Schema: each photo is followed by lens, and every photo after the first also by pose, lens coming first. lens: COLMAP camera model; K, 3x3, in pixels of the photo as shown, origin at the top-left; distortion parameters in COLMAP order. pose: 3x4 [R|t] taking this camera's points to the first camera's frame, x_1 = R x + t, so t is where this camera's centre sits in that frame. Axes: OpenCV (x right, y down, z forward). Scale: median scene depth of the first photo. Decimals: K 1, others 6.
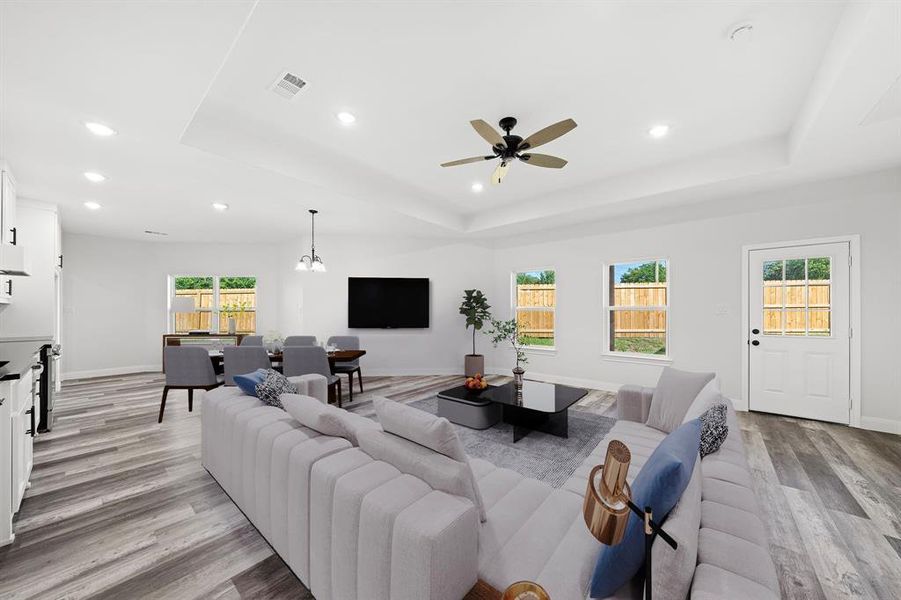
lens RADIAL K [[310.5, 0, 456.3], [0, 310.5, 308.7], [0, 0, 1]] dist [-0.000390, 0.000000]
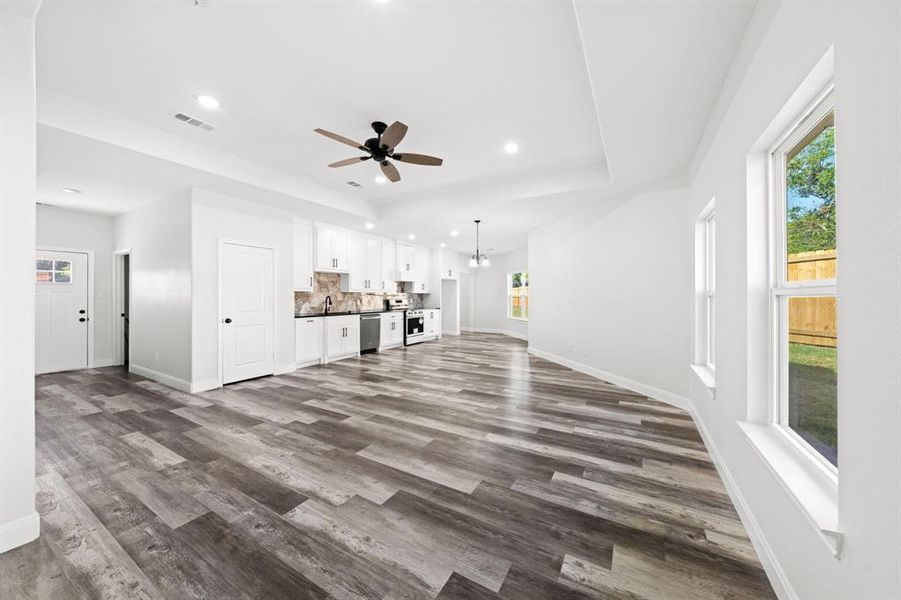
lens RADIAL K [[314.3, 0, 455.6], [0, 314.3, 296.8], [0, 0, 1]] dist [-0.000971, -0.000077]
pose [[0.164134, 0.000616, -0.986438, 1.260360], [0.007629, 0.999969, 0.001894, 0.010301], [0.986409, -0.007836, 0.164124, 1.050543]]
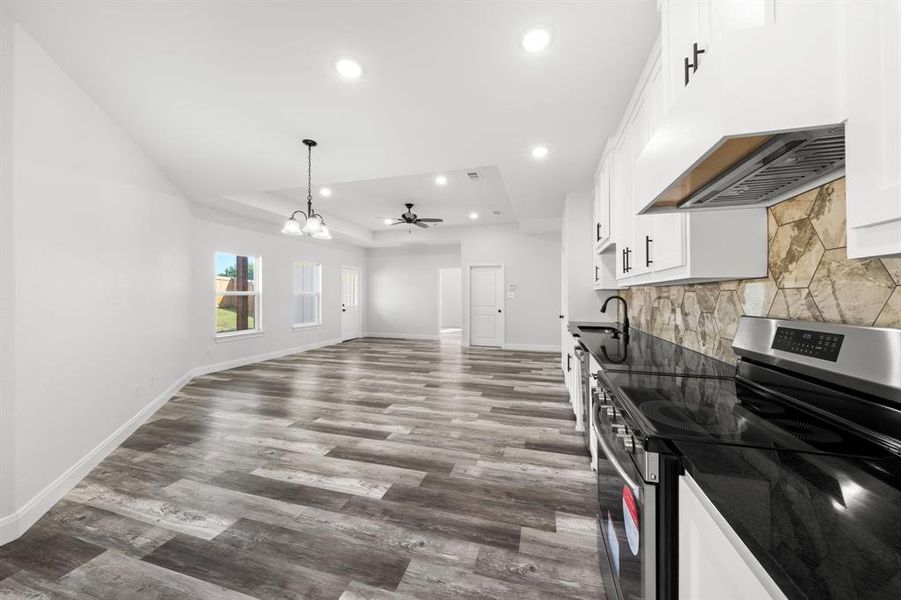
lens RADIAL K [[307.7, 0, 462.2], [0, 307.7, 296.6], [0, 0, 1]] dist [-0.001139, -0.000117]
pose [[-0.418453, -0.004664, 0.908226, -1.763262], [-0.010005, 0.999950, 0.000525, 0.006735], [-0.908183, -0.008867, -0.418479, 1.488670]]
